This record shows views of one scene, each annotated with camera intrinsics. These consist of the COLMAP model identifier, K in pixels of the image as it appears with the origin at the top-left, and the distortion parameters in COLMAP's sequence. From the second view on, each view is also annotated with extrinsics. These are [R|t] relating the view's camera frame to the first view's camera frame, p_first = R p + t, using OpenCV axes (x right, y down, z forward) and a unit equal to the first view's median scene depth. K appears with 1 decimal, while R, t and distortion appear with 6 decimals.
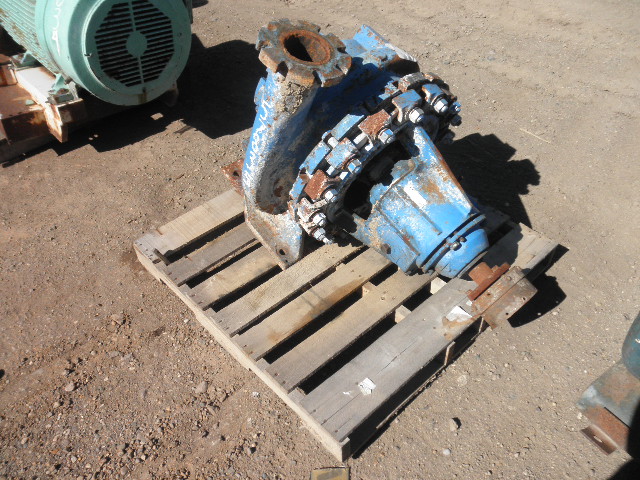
lens RADIAL K [[527.1, 0, 322.6], [0, 527.1, 241.3], [0, 0, 1]] dist [-0.129586, 0.115614]
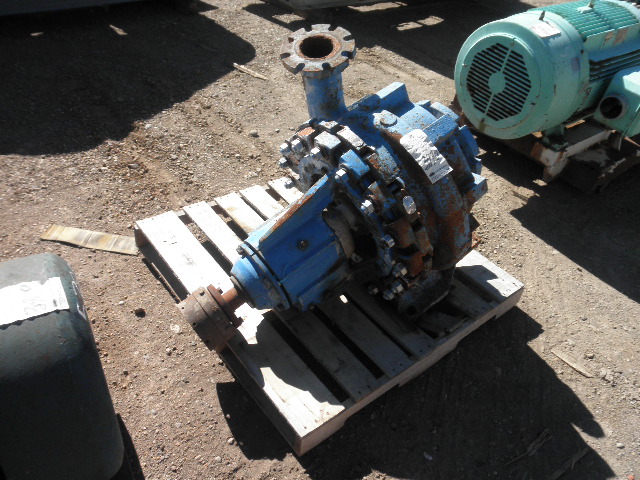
lens RADIAL K [[527.1, 0, 322.6], [0, 527.1, 241.3], [0, 0, 1]] dist [-0.129586, 0.115614]
pose [[-0.074686, 0.631245, -0.771979, 0.818709], [-0.741803, 0.482200, 0.466060, -0.487764], [0.666446, 0.607464, 0.432246, 0.486607]]
